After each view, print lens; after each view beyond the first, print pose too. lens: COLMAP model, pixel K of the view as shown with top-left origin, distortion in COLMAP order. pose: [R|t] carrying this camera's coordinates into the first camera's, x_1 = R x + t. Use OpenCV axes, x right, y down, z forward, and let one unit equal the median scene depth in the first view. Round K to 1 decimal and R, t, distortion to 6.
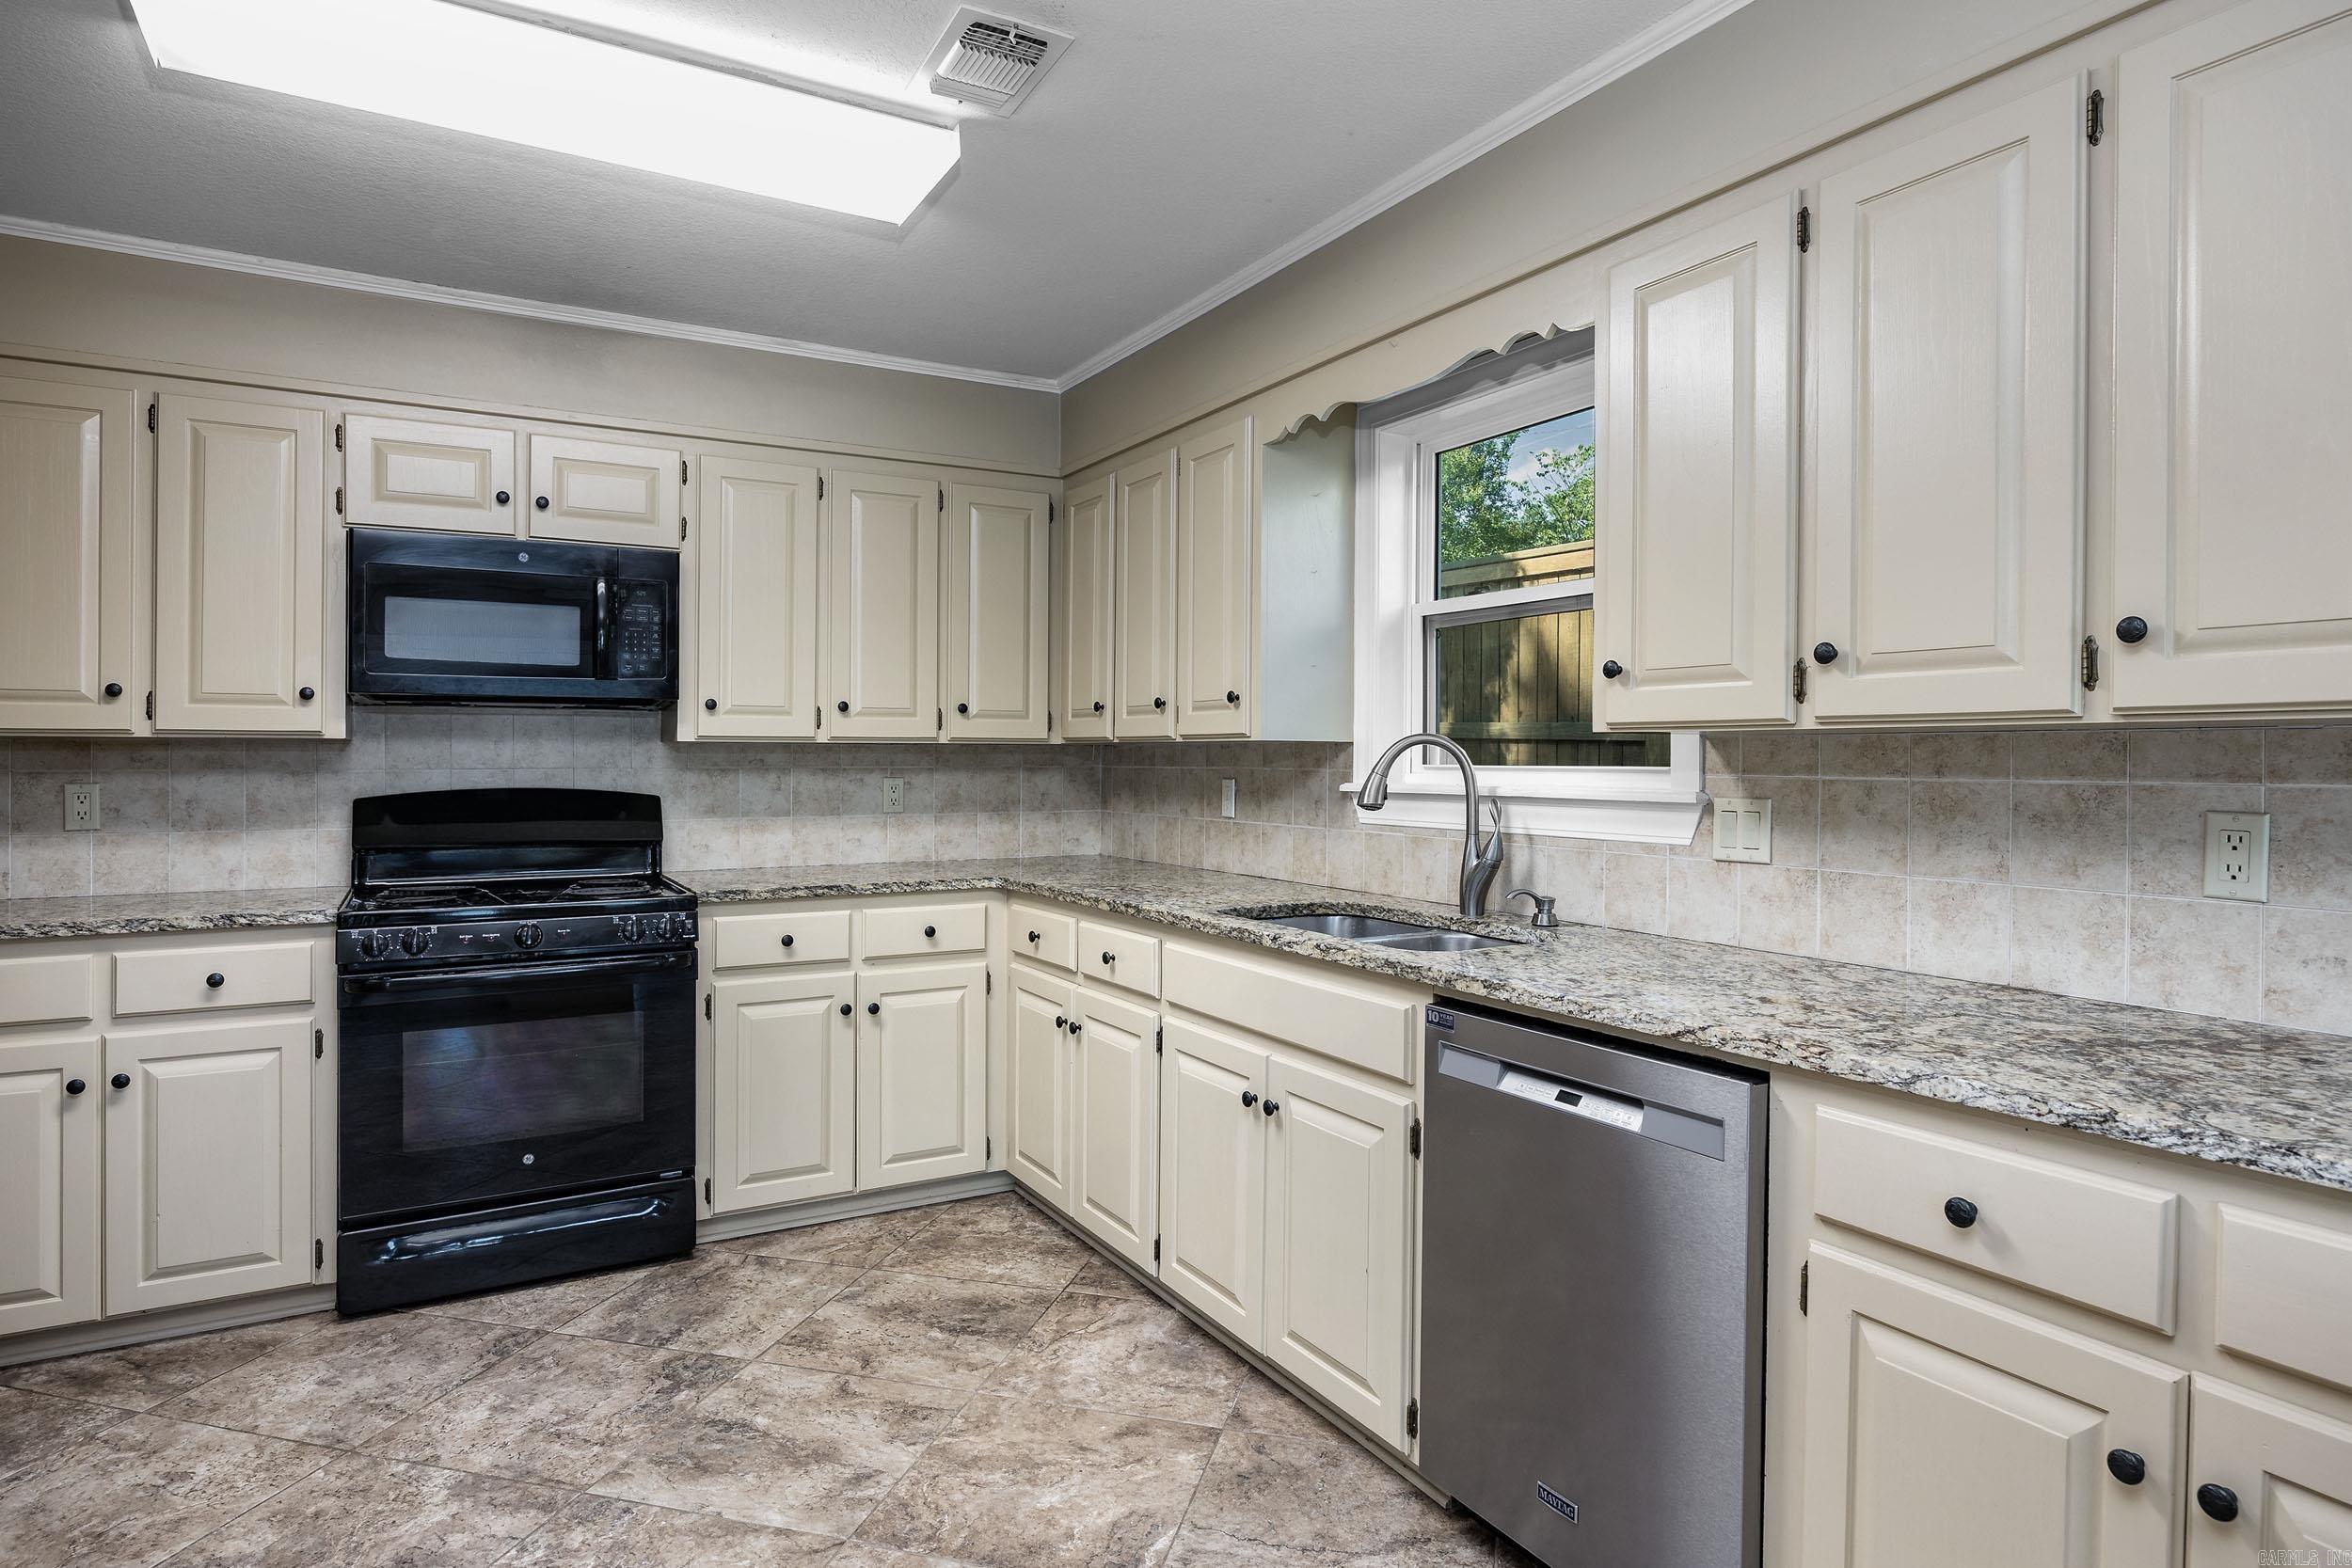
lens RADIAL K [[1306.2, 0, 1204.1], [0, 1306.2, 752.9], [0, 0, 1]] dist [-0.007939, -0.000881]
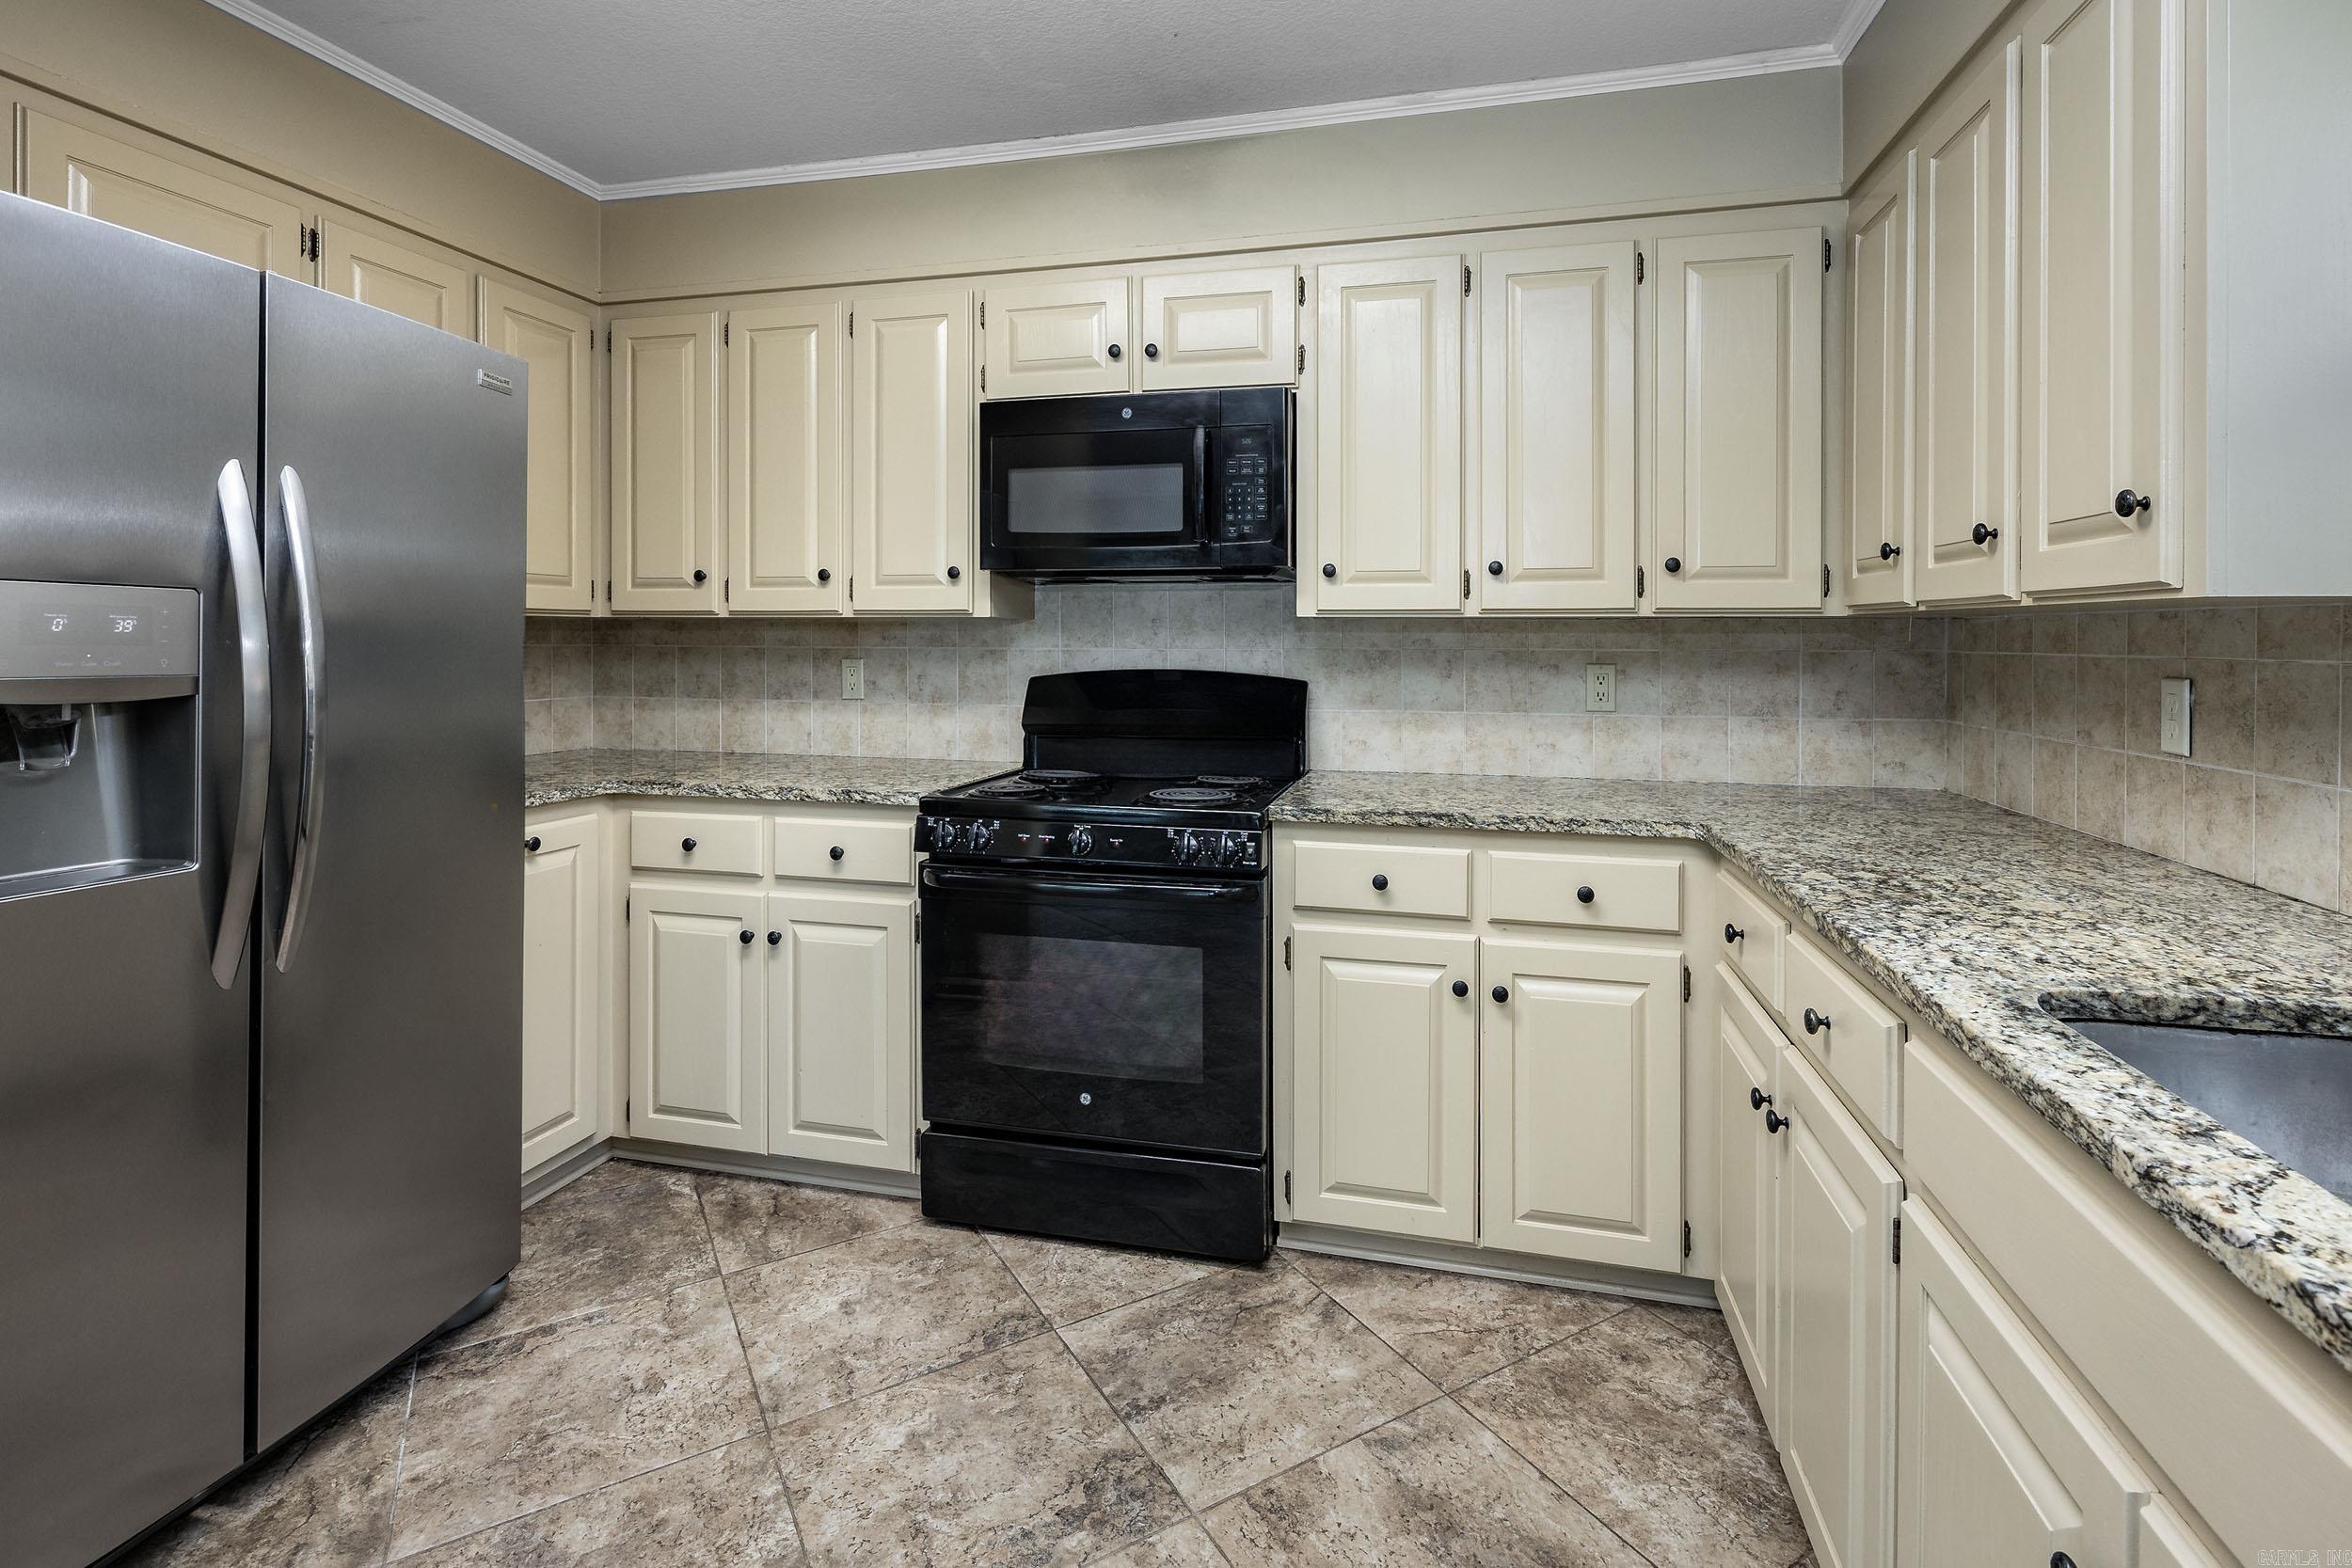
lens RADIAL K [[1149.7, 0, 1196.8], [0, 1149.7, 631.3], [0, 0, 1]] dist [-0.002469, 0.001293]
pose [[0.719799, -0.002640, -0.694177, 0.063252], [0.000965, 0.999996, -0.002802, 0.002391], [0.694182, 0.001347, 0.719799, 0.470327]]
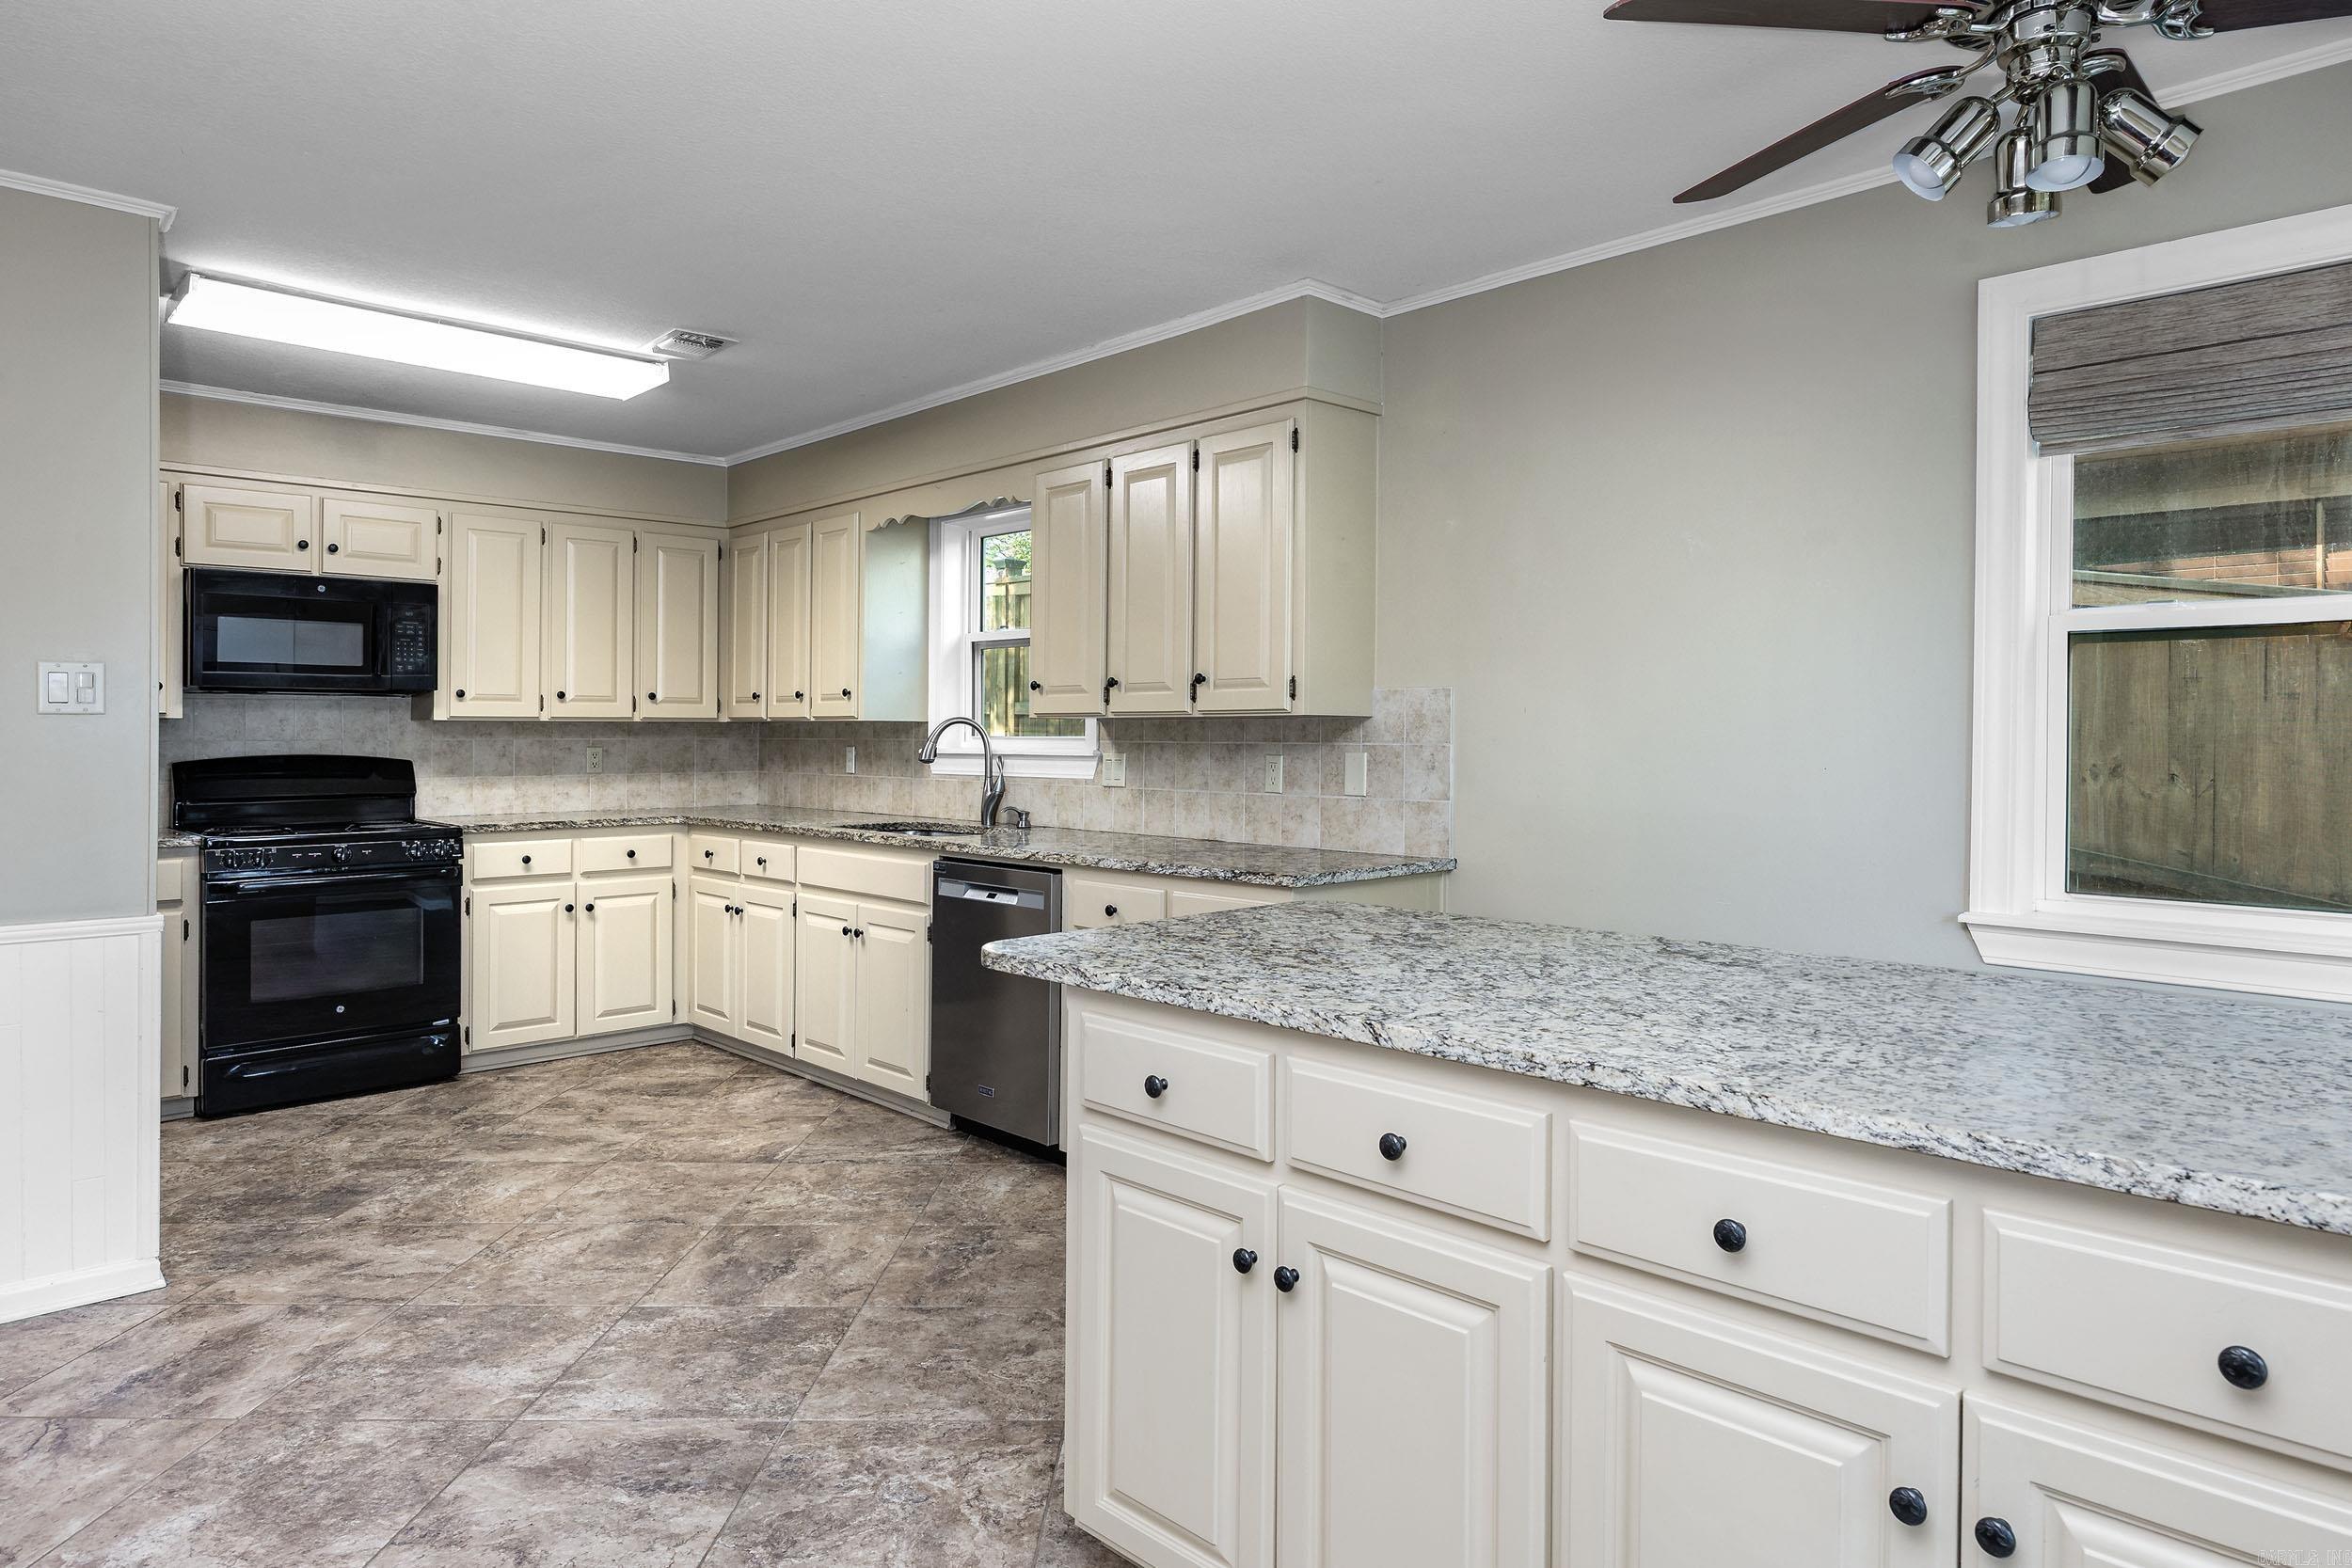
lens RADIAL K [[1437.9, 0, 1259.0], [0, 1437.9, 730.3], [0, 0, 1]] dist [-0.010101, -0.001530]
pose [[0.968576, -0.000244, 0.248718, 0.070002], [-0.000123, 0.999999, 0.001462, -0.000501], [-0.248718, -0.001447, 0.968575, -0.746636]]
